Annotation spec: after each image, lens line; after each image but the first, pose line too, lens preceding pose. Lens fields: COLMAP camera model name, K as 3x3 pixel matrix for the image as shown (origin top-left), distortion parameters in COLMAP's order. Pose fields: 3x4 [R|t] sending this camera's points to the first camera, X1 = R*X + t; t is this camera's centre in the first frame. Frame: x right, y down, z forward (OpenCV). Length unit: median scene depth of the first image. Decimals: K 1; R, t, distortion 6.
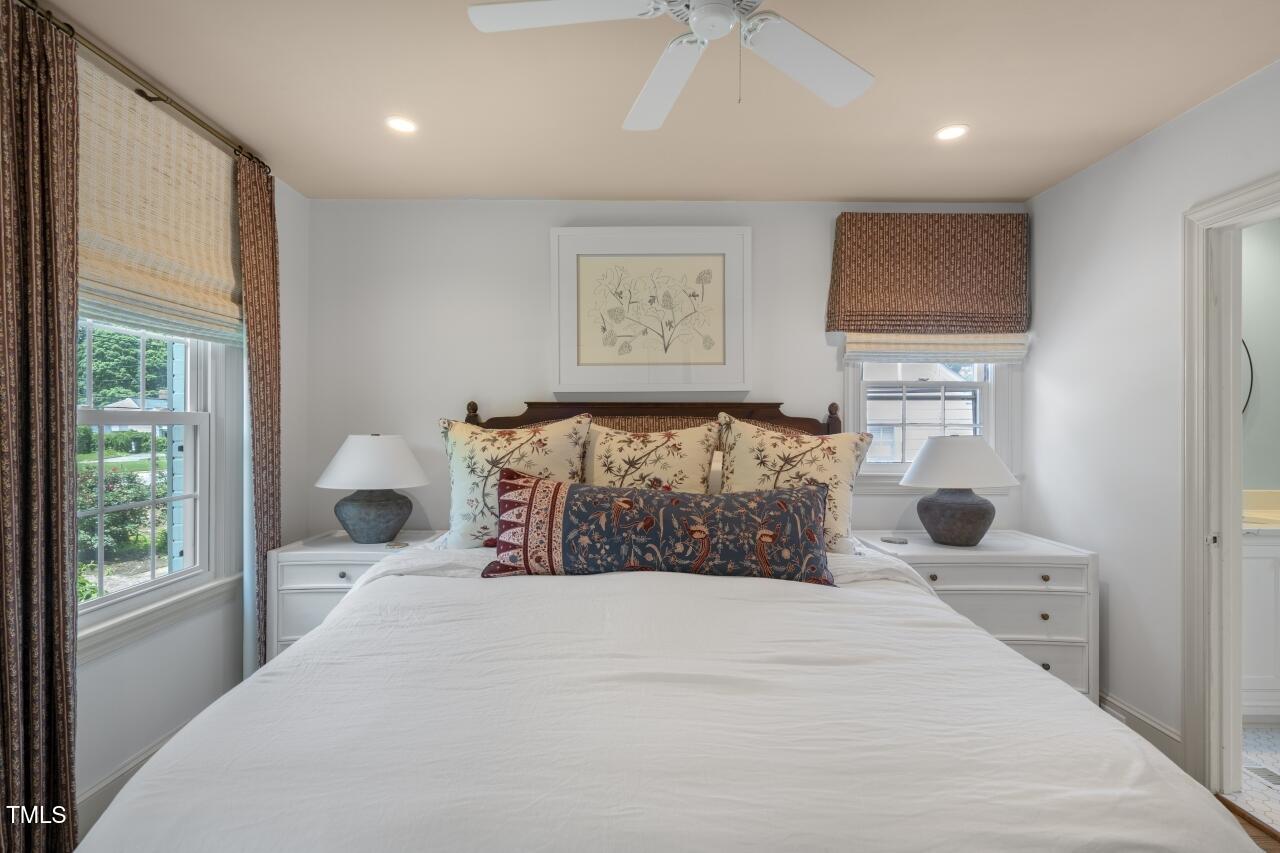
lens RADIAL K [[588.1, 0, 640.3], [0, 588.1, 423.1], [0, 0, 1]] dist [-0.004388, 0.003892]
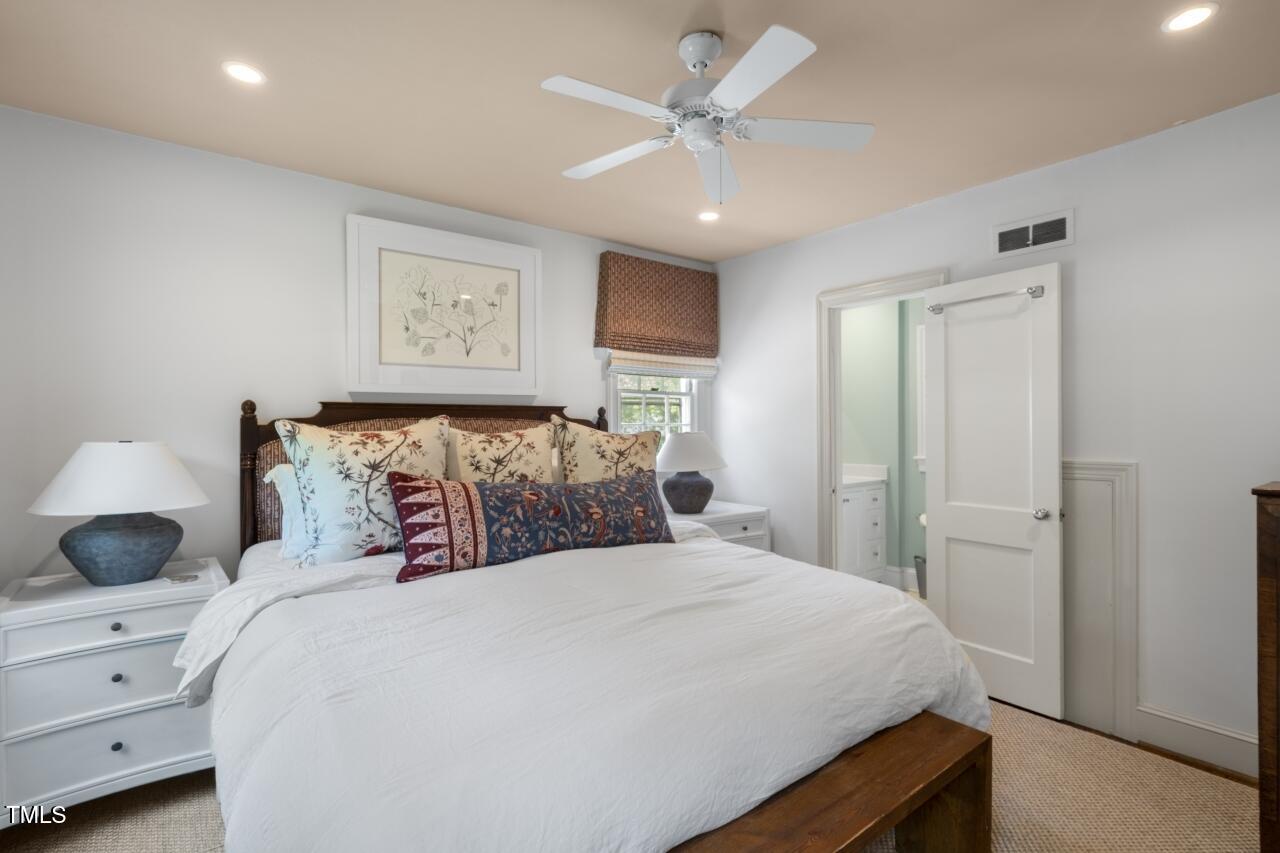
lens RADIAL K [[600.9, 0, 638.2], [0, 600.9, 419.8], [0, 0, 1]] dist [-0.002672, 0.000097]
pose [[0.793019, -0.001084, 0.609195, -0.508258], [0.005715, 0.999968, -0.005660, -0.000788], [-0.609170, 0.007971, 0.793000, -0.032943]]
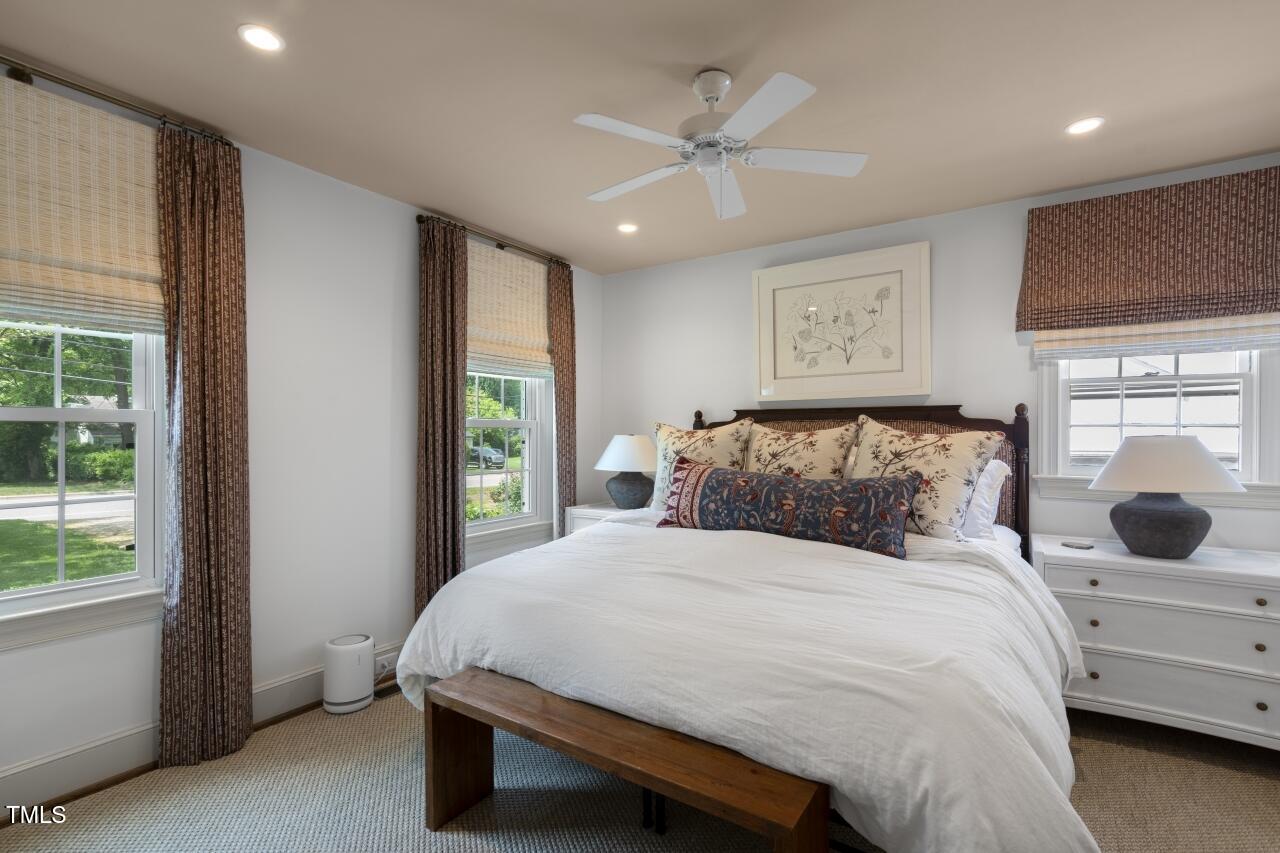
lens RADIAL K [[591.4, 0, 650.1], [0, 591.4, 430.9], [0, 0, 1]] dist [0.003206, 0.000950]
pose [[0.834261, -0.003910, -0.551355, 0.498401], [0.002350, 0.999991, -0.003537, 0.019200], [0.551364, 0.001655, 0.834263, -0.244073]]
